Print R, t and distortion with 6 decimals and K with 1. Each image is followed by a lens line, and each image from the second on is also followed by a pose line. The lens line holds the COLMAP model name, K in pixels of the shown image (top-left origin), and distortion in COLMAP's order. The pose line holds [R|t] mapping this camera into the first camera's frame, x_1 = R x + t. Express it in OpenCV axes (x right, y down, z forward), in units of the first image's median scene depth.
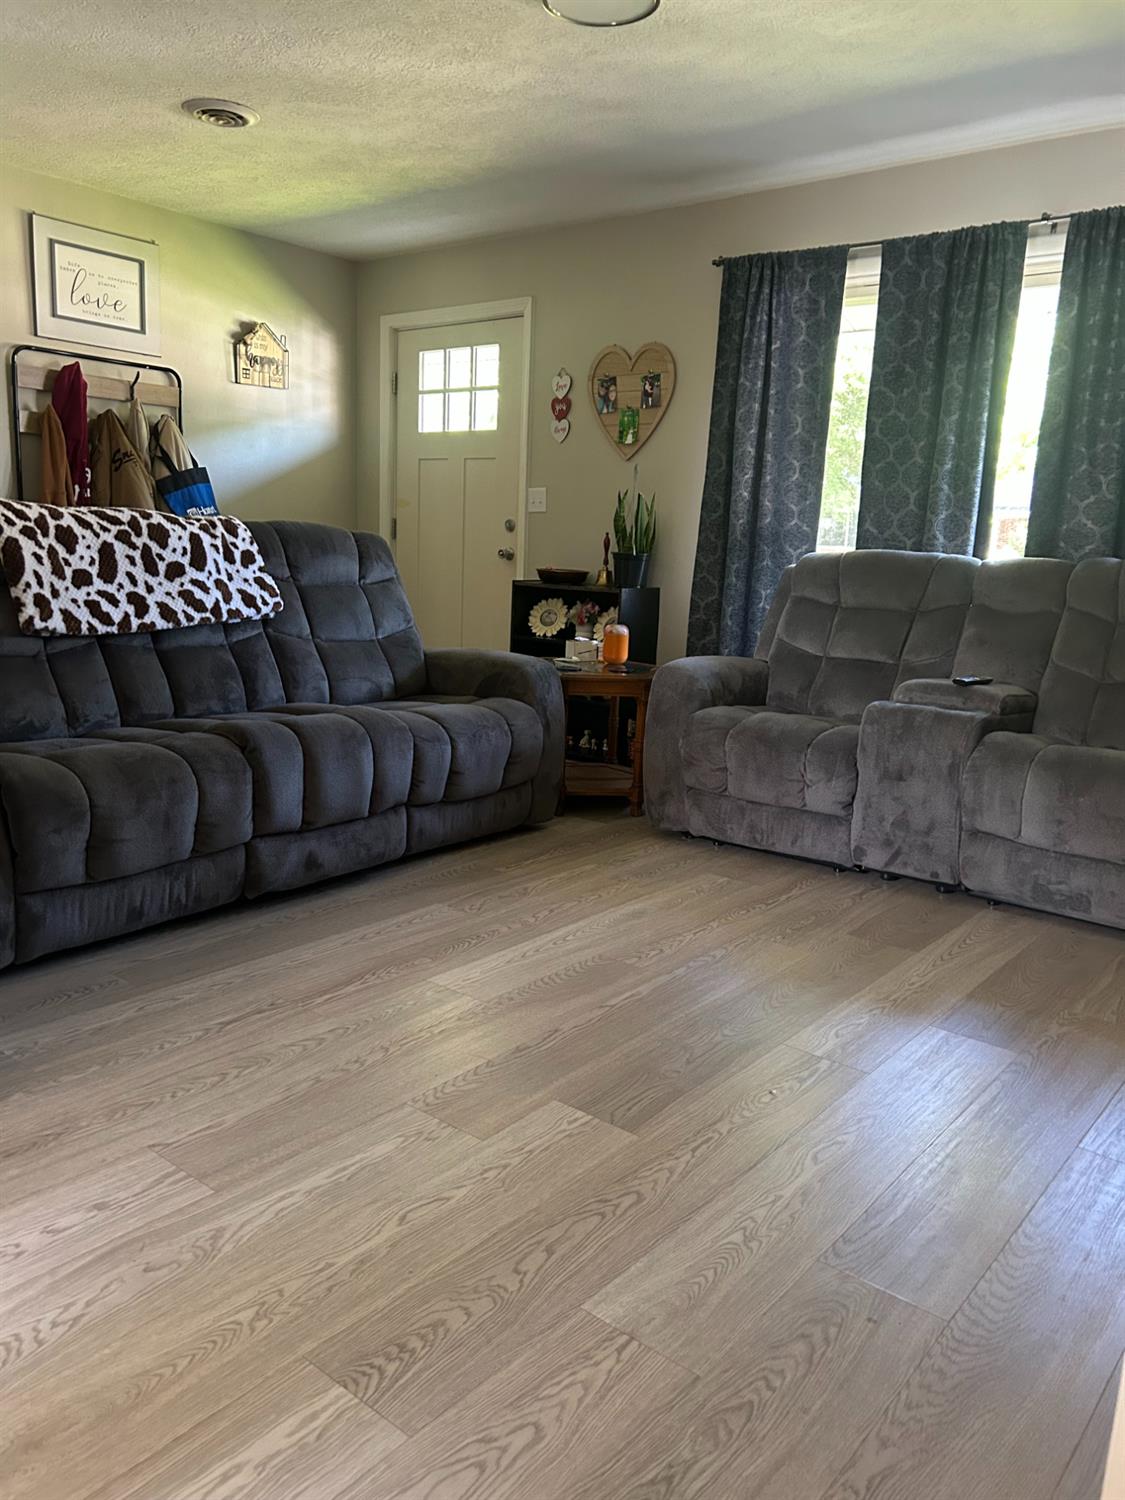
lens RADIAL K [[1134.2, 0, 562.5], [0, 1134.2, 750.0], [0, 0, 1]] dist [0.038683, -0.001724]
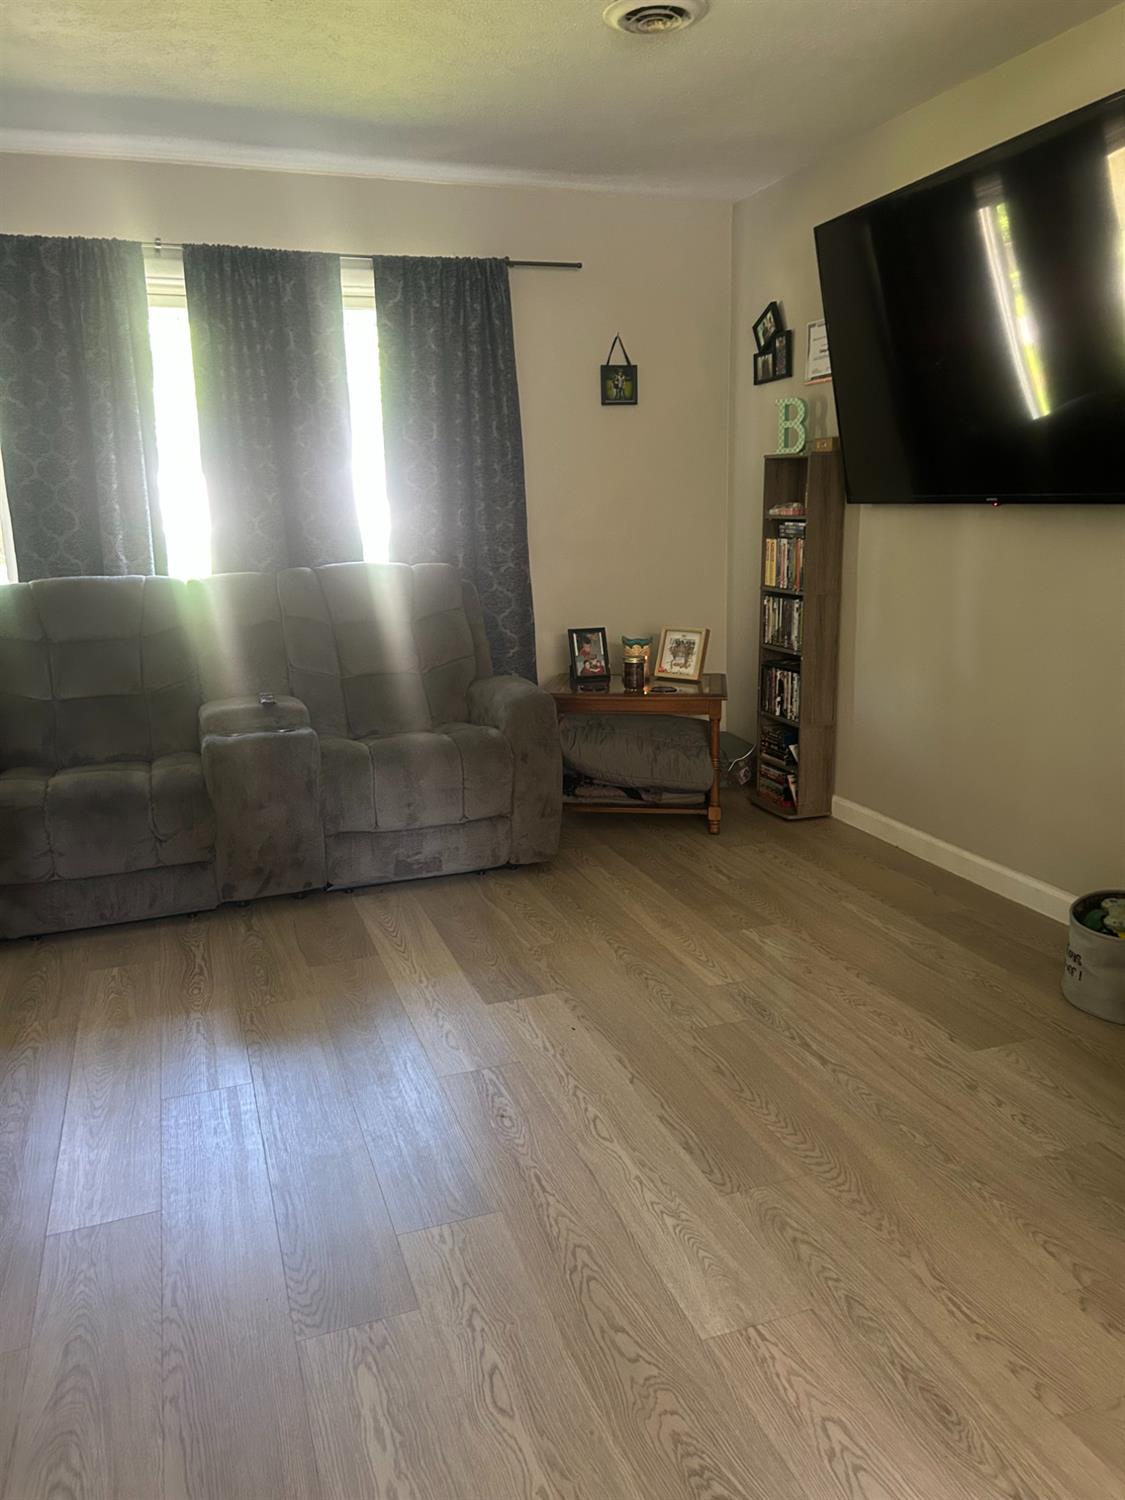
lens RADIAL K [[1134.2, 0, 562.5], [0, 1134.2, 750.0], [0, 0, 1]] dist [0.038683, -0.001724]
pose [[0.525263, -0.244737, 0.814986, -0.408410], [0.203649, 0.966071, 0.158854, -0.140717], [-0.826211, 0.082531, 0.557282, 0.207860]]
